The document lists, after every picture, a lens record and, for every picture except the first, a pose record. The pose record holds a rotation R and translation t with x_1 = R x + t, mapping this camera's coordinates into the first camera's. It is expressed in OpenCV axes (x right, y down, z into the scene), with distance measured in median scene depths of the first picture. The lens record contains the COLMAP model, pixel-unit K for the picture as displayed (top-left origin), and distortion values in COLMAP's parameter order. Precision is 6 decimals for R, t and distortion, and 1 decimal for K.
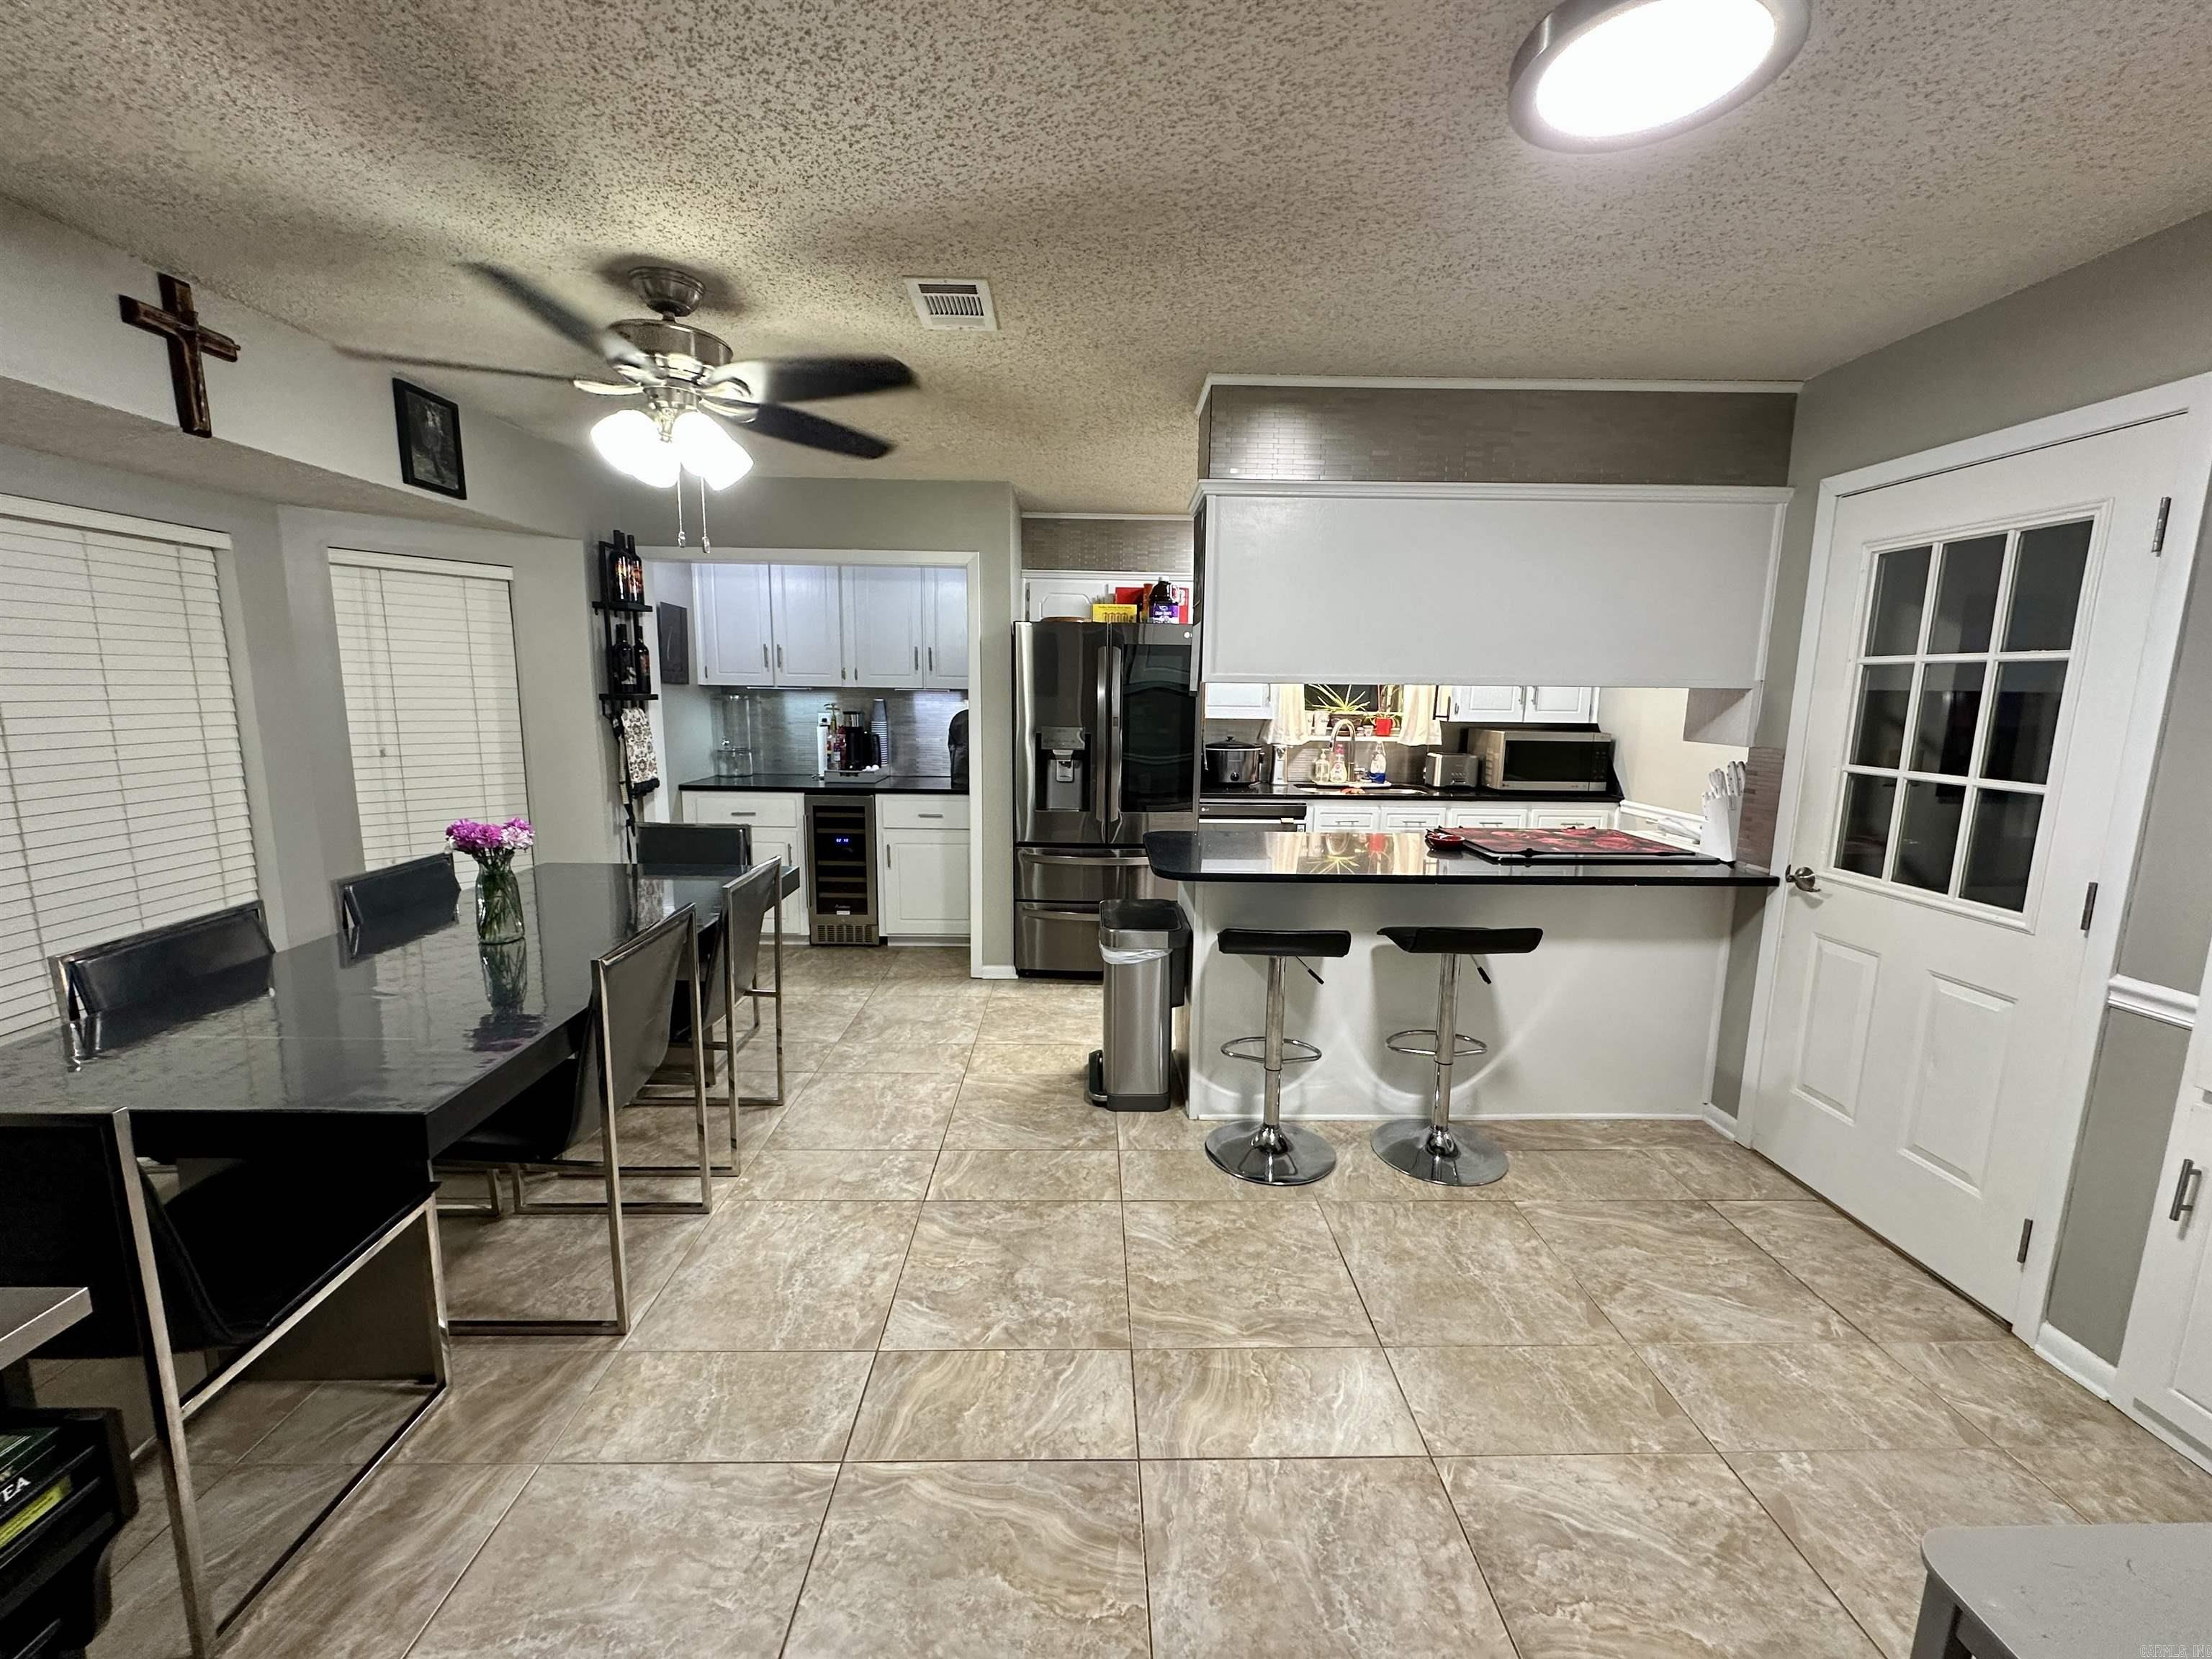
lens RADIAL K [[887.9, 0, 1111.6], [0, 887.9, 828.5], [0, 0, 1]] dist [-0.000159, -0.000586]
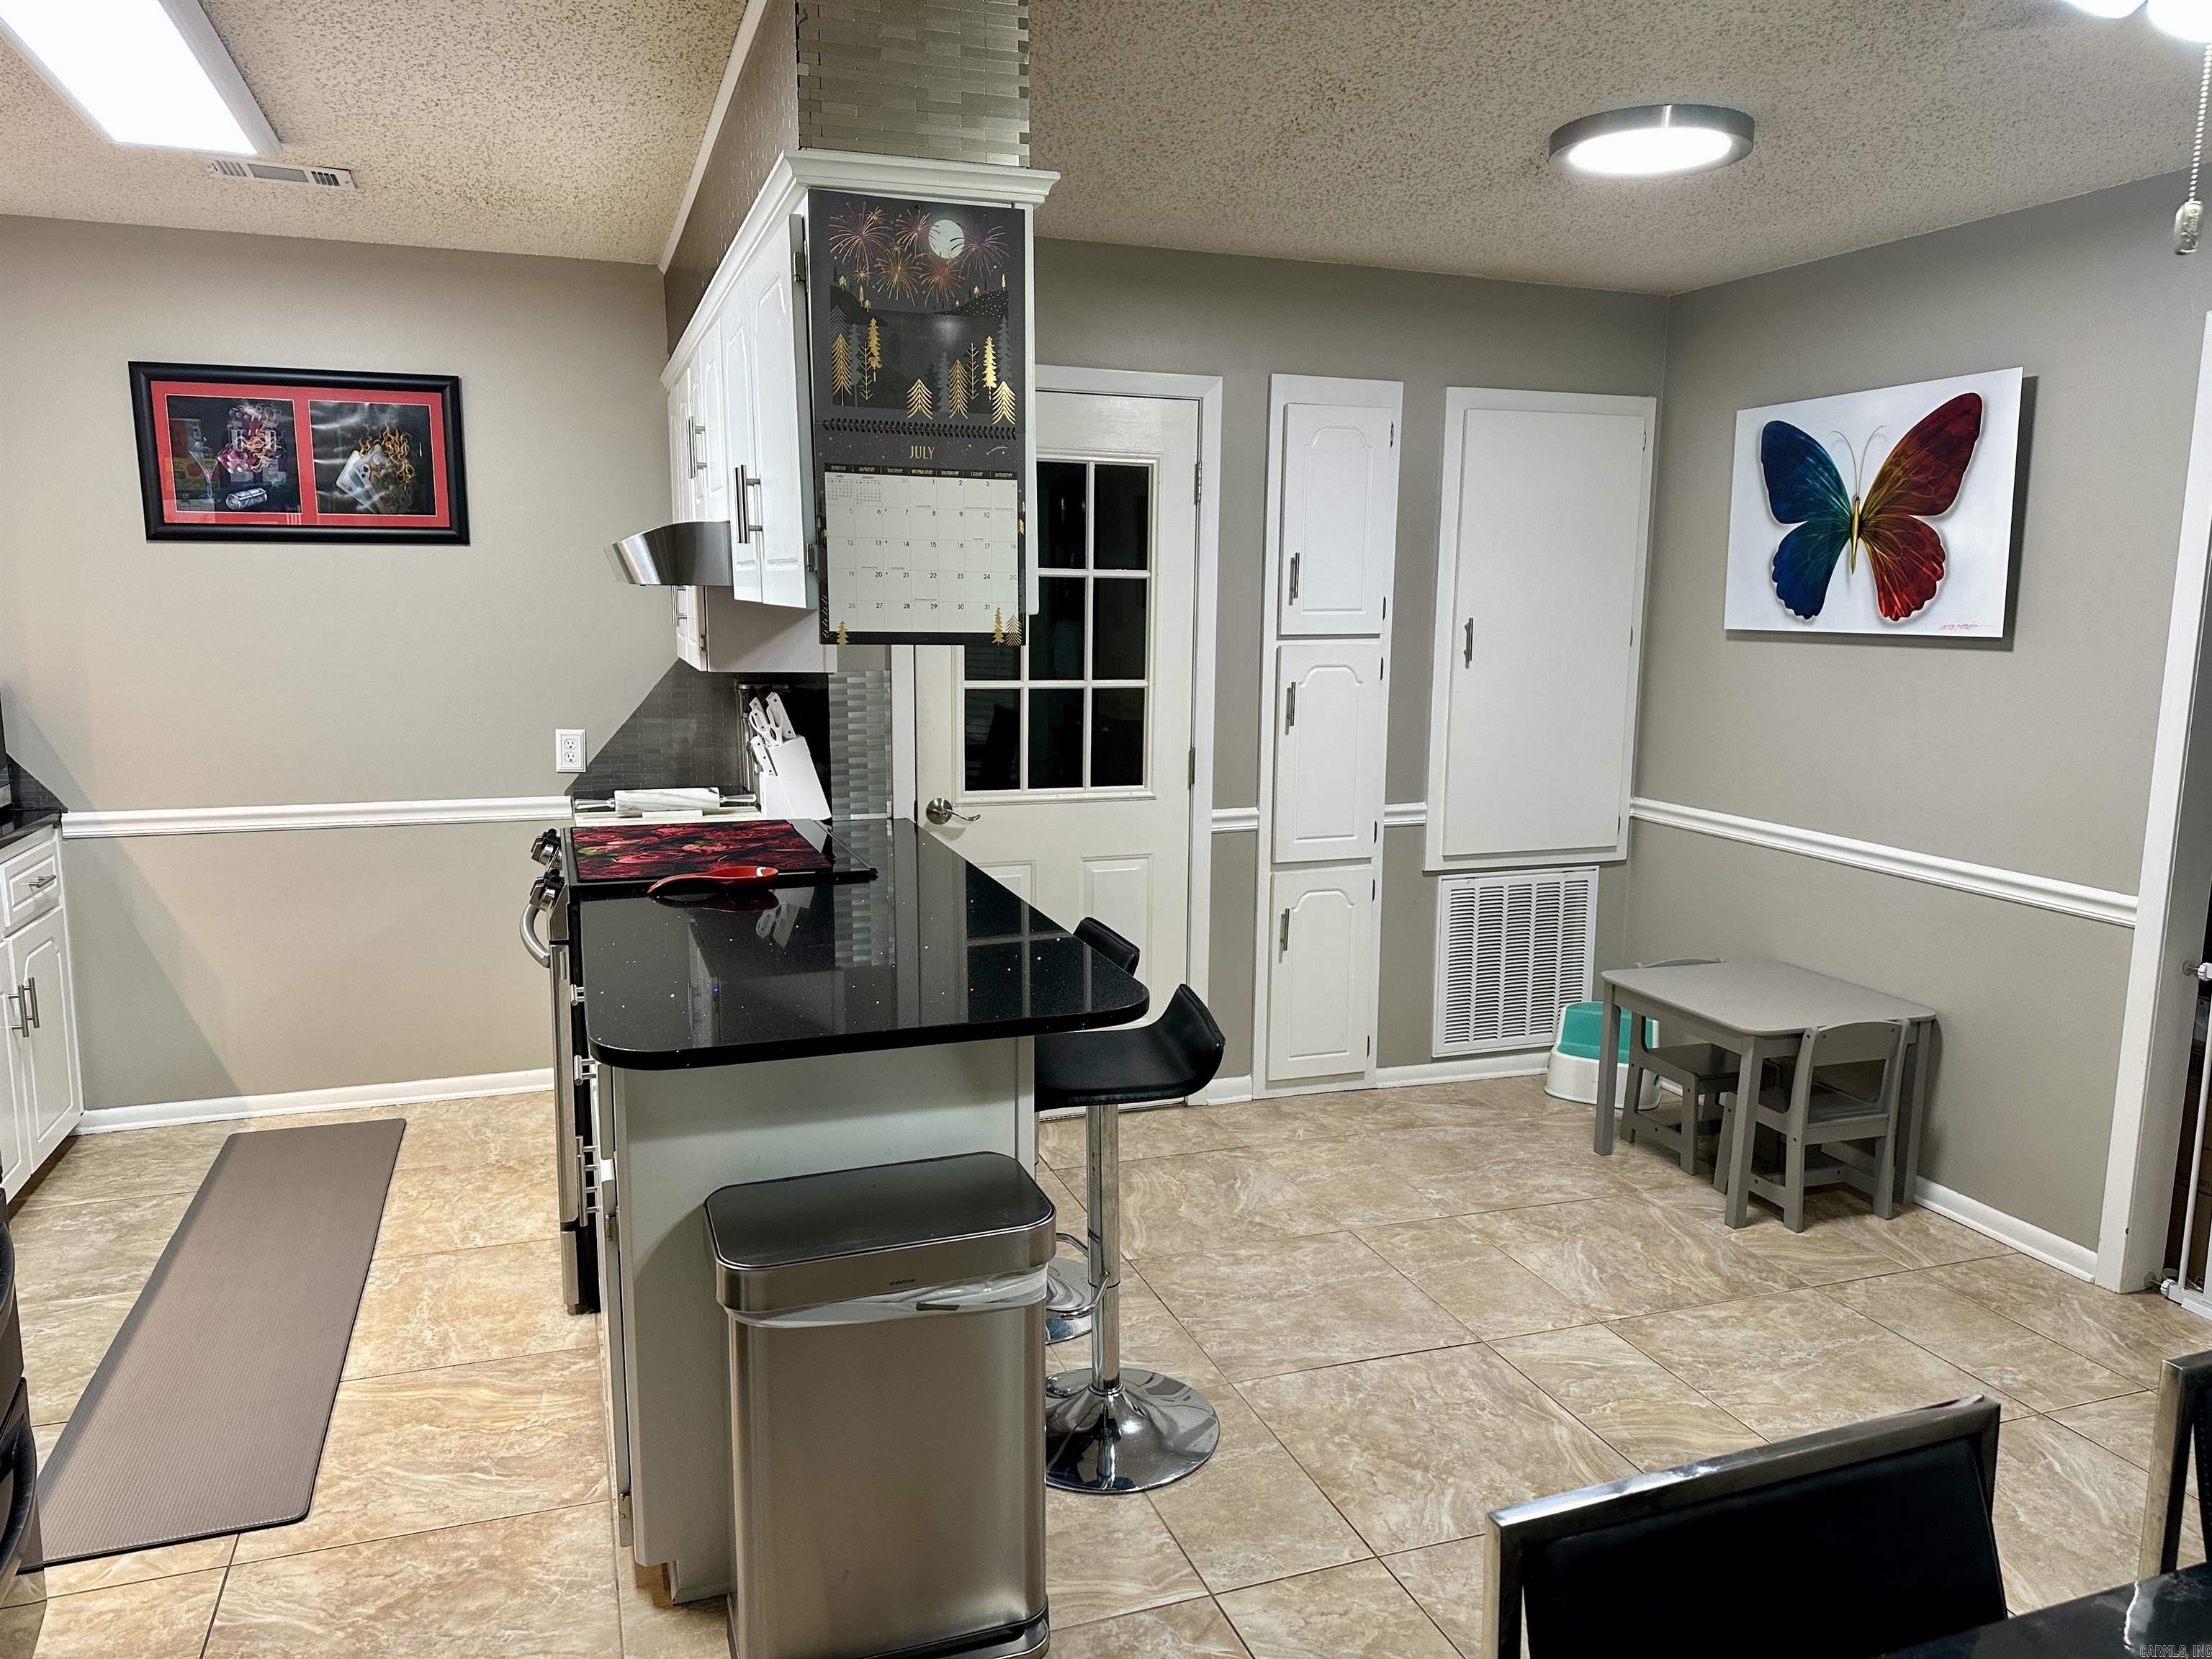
lens RADIAL K [[1508.7, 0, 1086.0], [0, 1508.7, 841.1], [0, 0, 1]] dist [0.016263, -0.015061]
pose [[-0.296159, -0.173109, 0.939321, -0.672165], [0.137094, 0.965552, 0.221167, -0.220614], [-0.945249, 0.194276, -0.262225, 1.206791]]
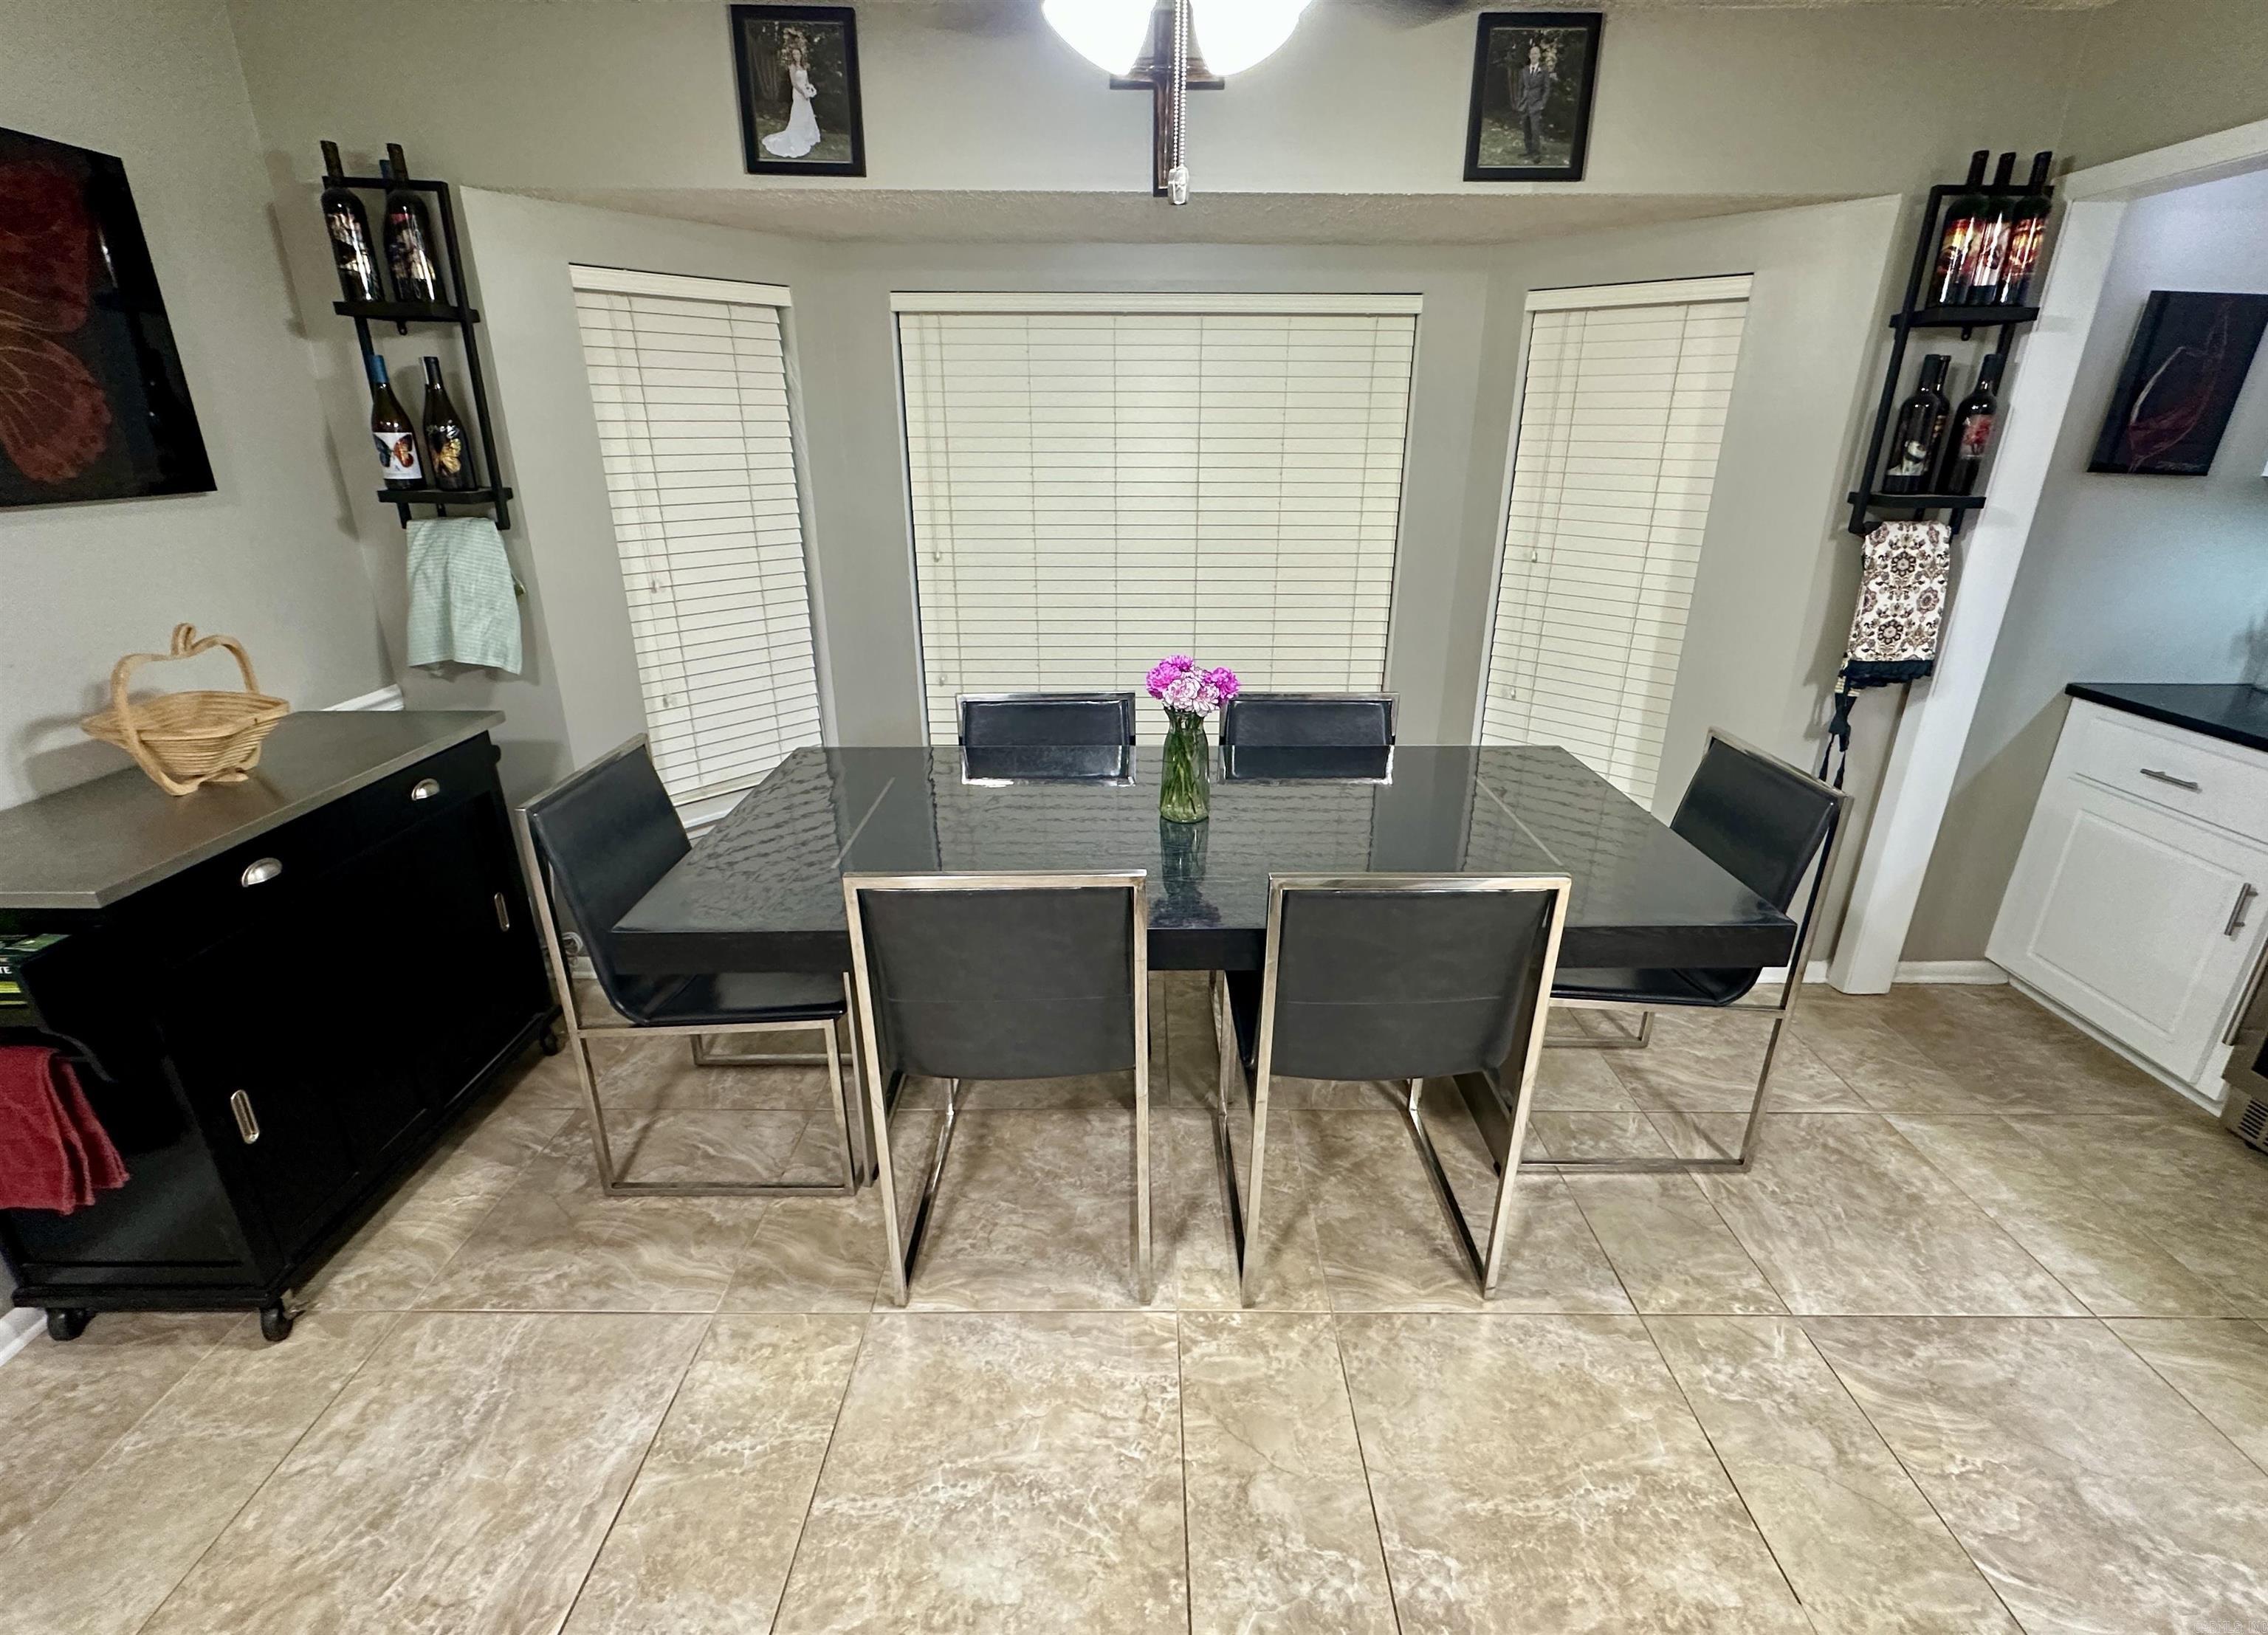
lens RADIAL K [[960.8, 0, 1143.5], [0, 960.8, 774.7], [0, 0, 1]] dist [-0.002544, -0.000215]
pose [[-0.027438, 0.320999, -0.946682, 0.090791], [-0.162535, 0.933004, 0.321071, -0.149377], [0.986321, 0.162678, 0.026574, 0.797968]]
